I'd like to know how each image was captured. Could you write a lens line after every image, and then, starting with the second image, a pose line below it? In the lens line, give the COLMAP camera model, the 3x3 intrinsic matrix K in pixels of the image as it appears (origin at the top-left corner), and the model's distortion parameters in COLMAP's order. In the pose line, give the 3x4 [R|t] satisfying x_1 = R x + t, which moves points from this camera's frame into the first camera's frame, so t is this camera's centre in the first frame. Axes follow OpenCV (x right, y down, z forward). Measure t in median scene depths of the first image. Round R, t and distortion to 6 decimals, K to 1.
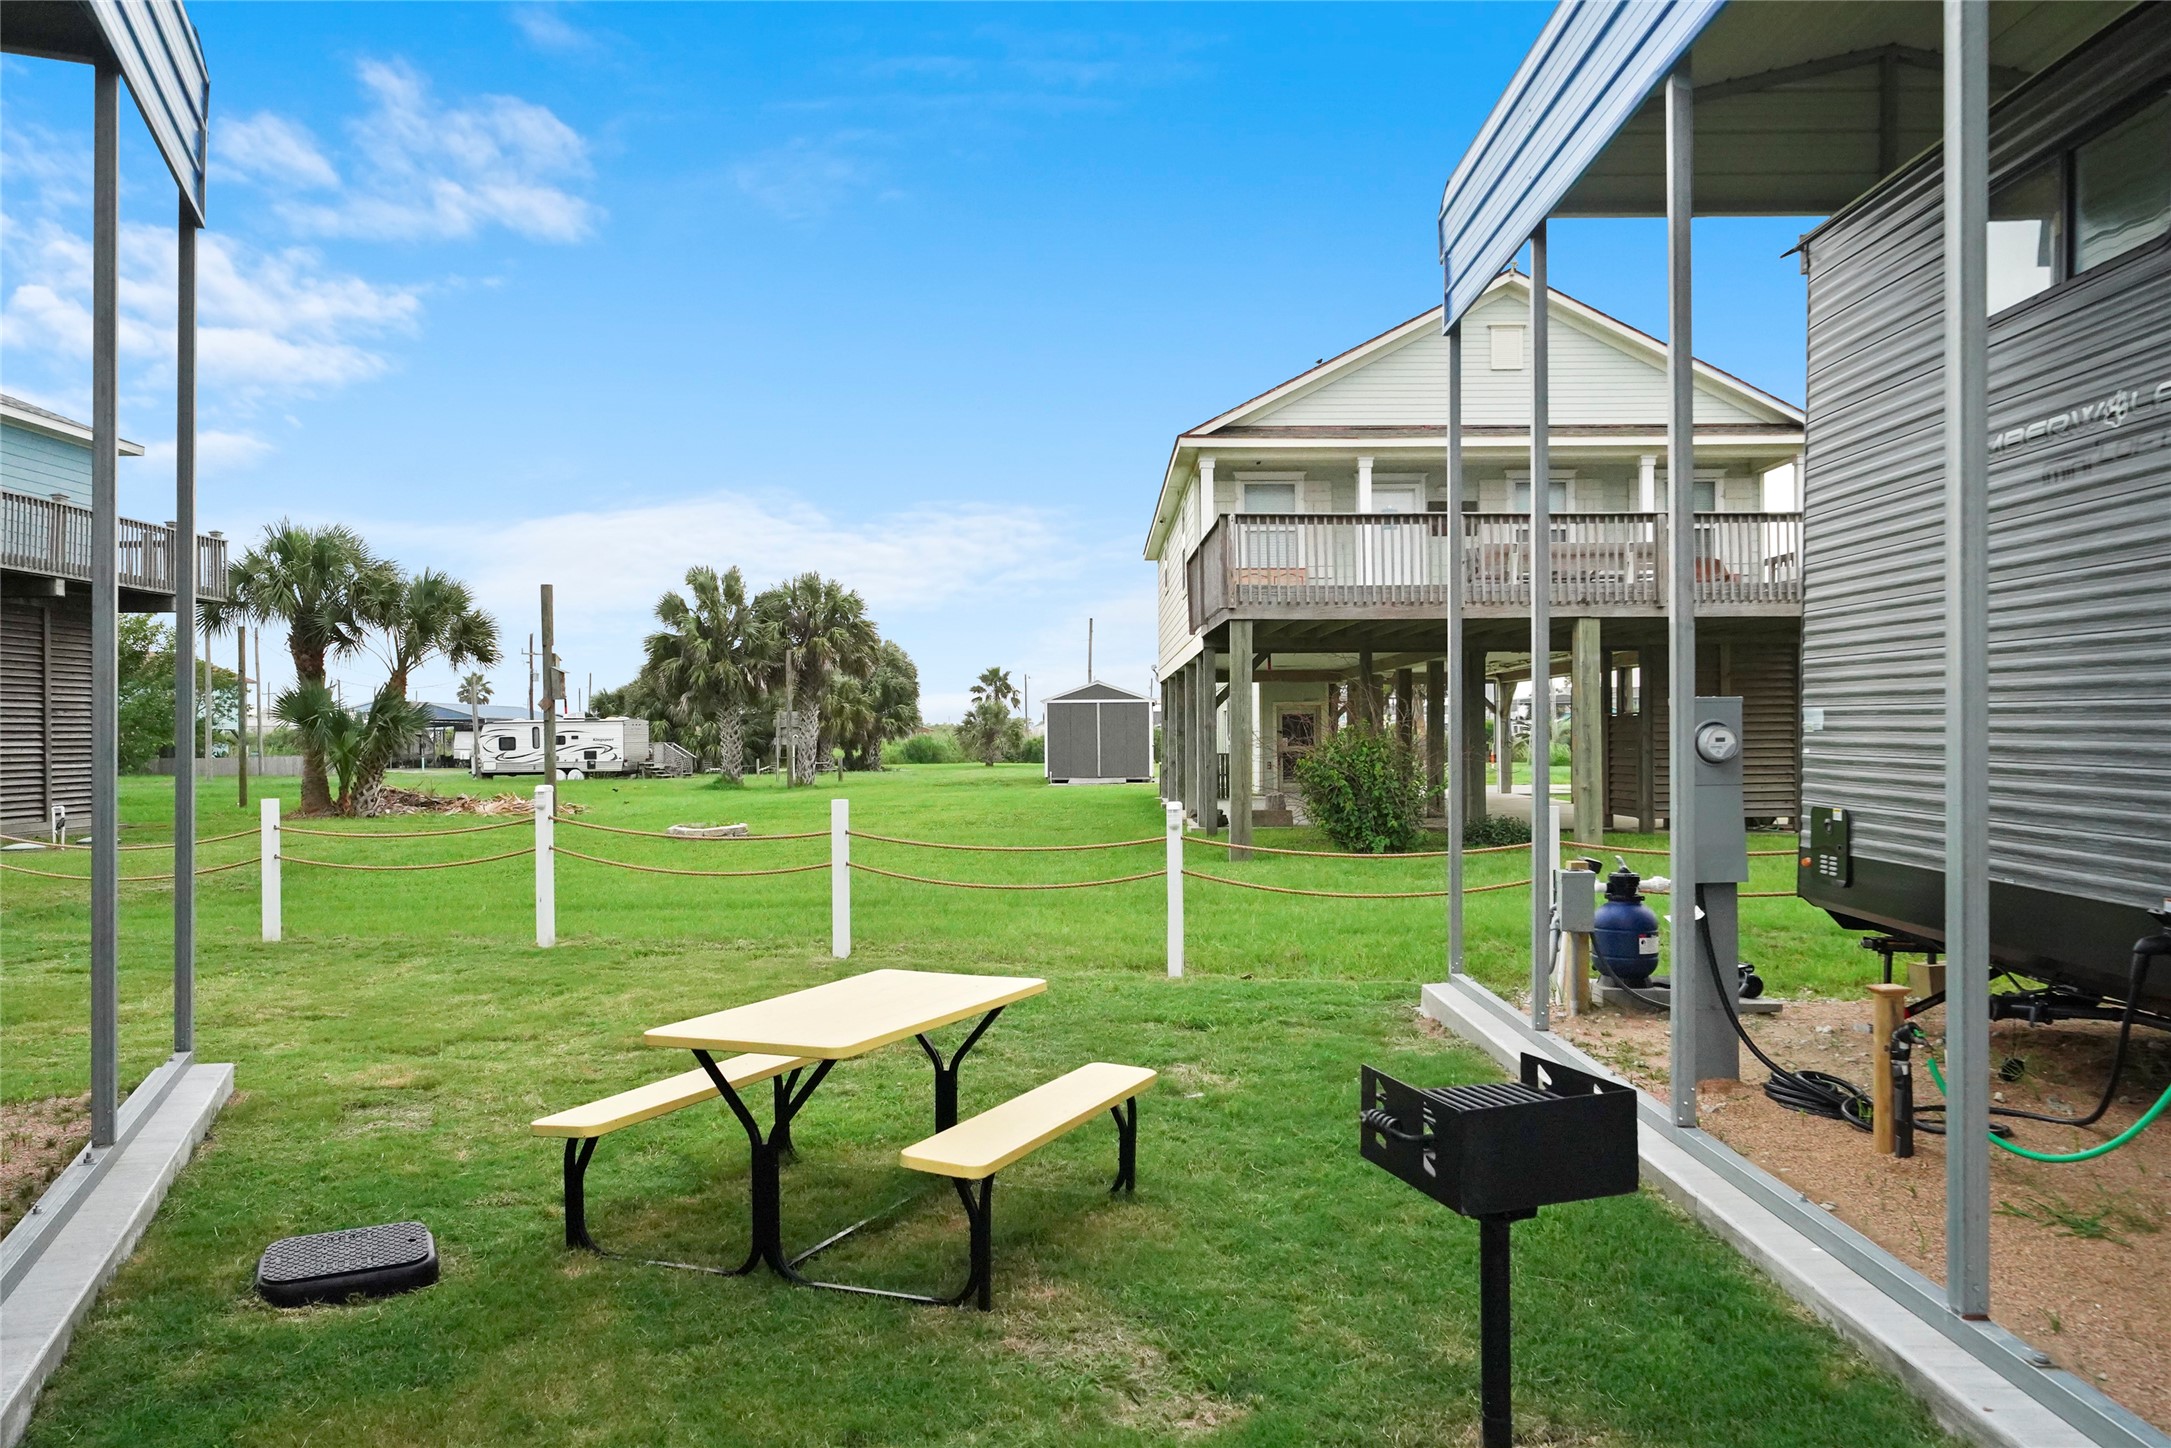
lens RADIAL K [[1445.0, 0, 1085.6], [0, 1445.0, 726.2], [0, 0, 1]] dist [0.000439, 0.000006]
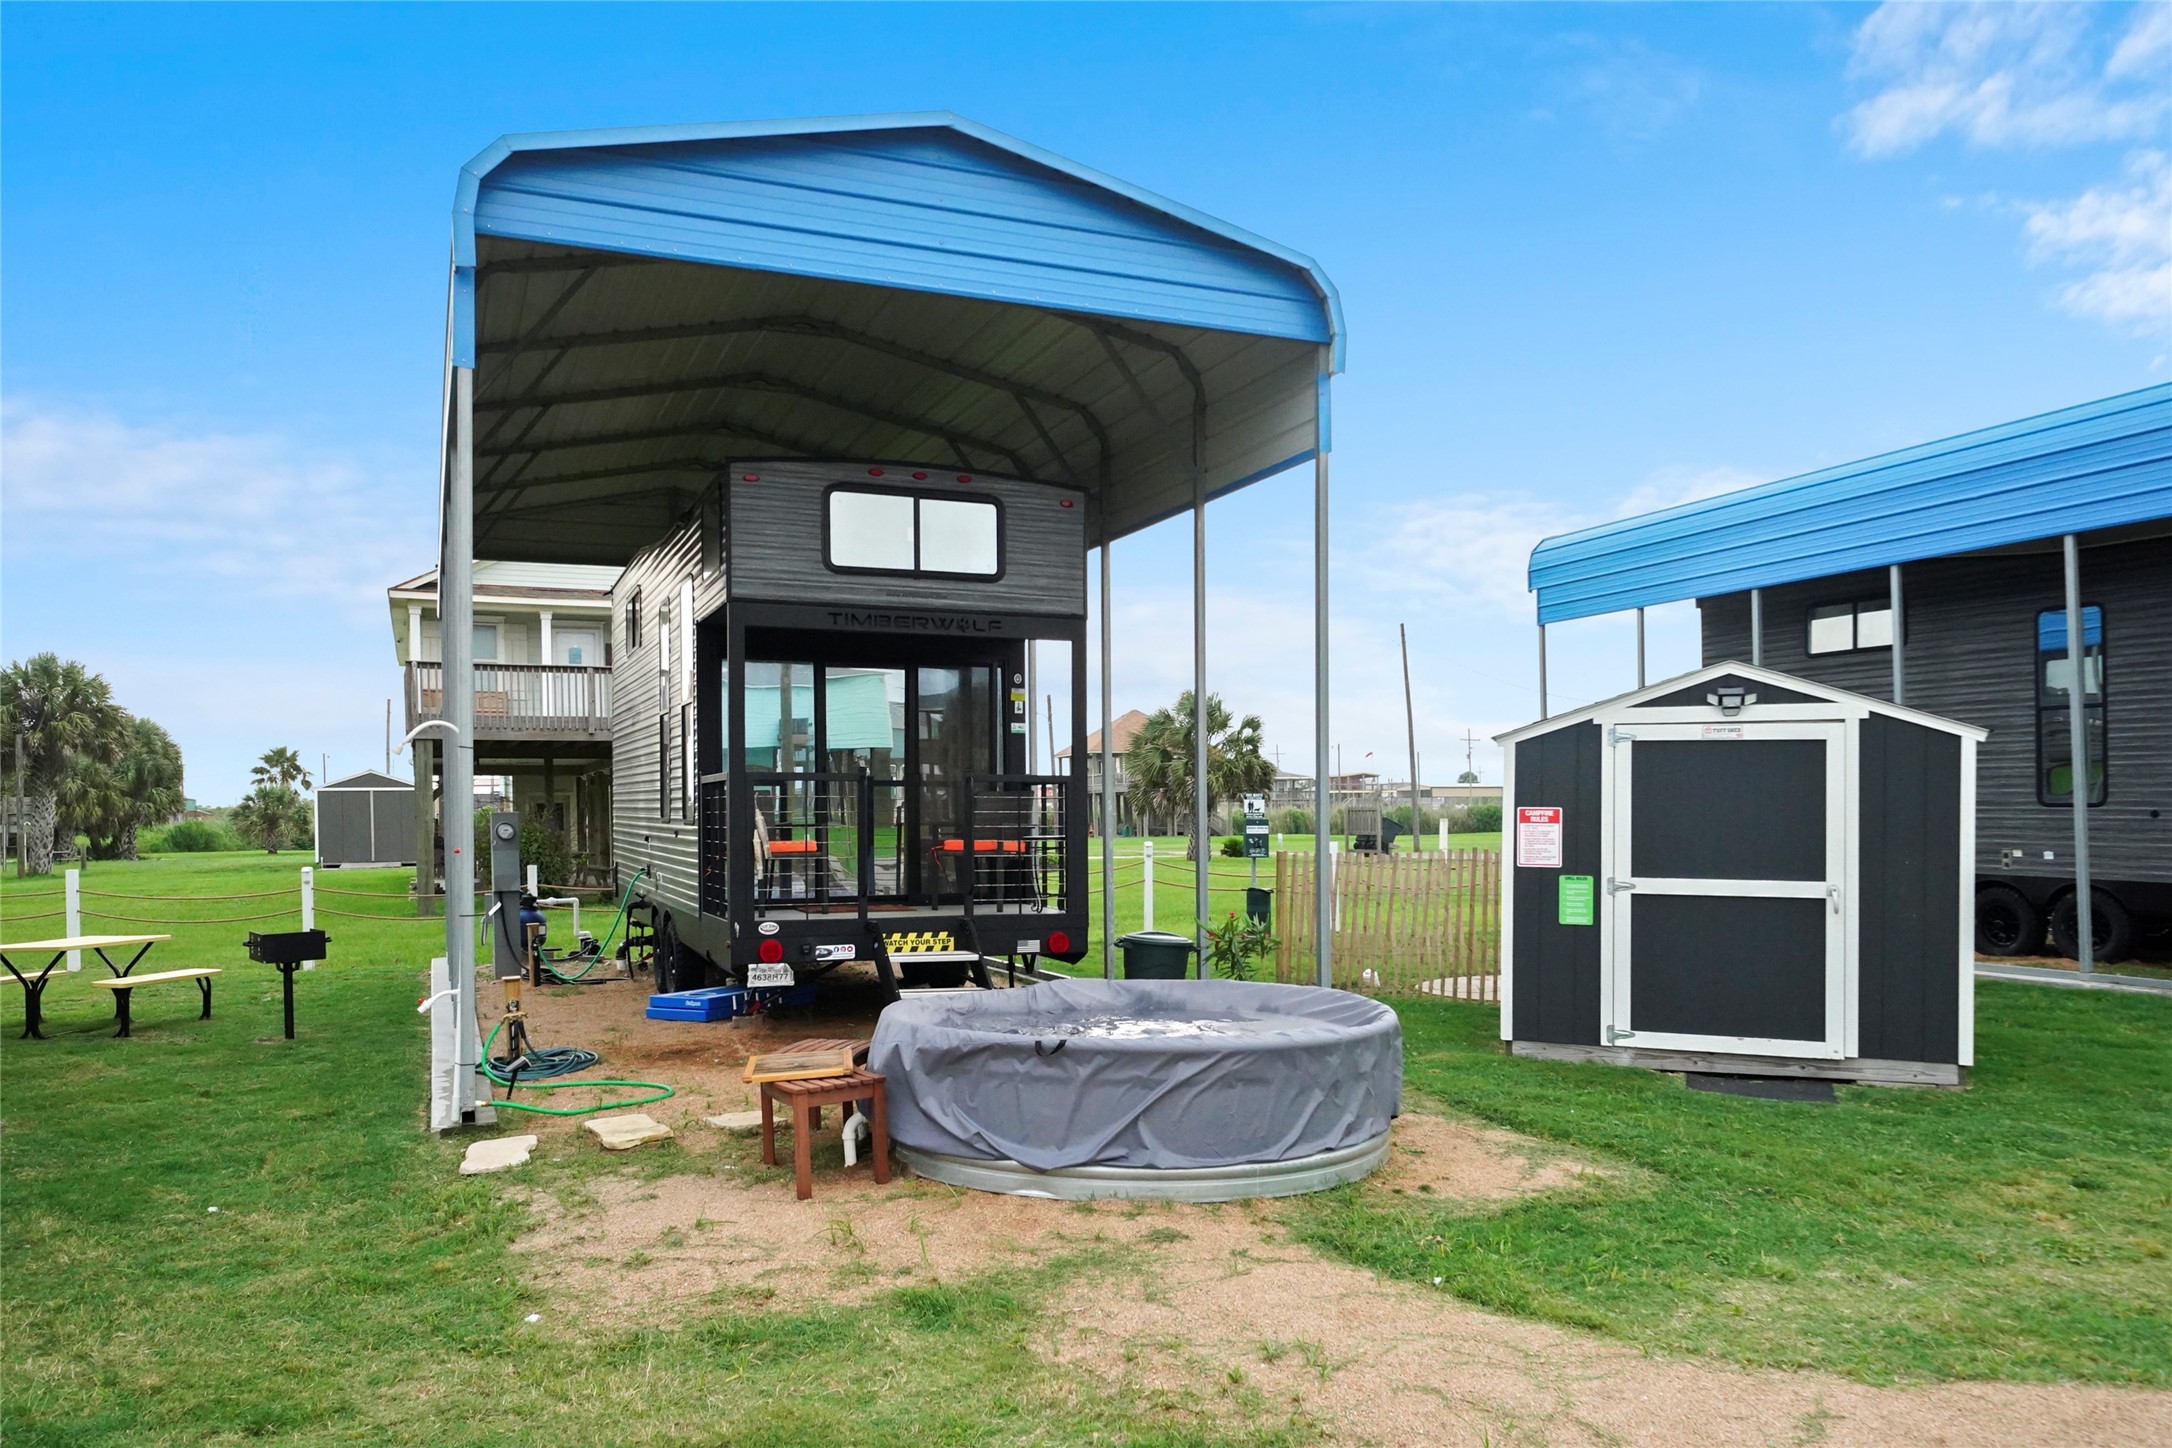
lens RADIAL K [[1509.3, 0, 1071.5], [0, 1509.3, 806.2], [0, 0, 1]] dist [-0.005340, -0.003600]
pose [[0.916847, -0.002020, 0.399233, 0.029932], [0.002297, 0.999997, -0.000215, -0.002433], [-0.399231, 0.001115, 0.916850, -0.160731]]
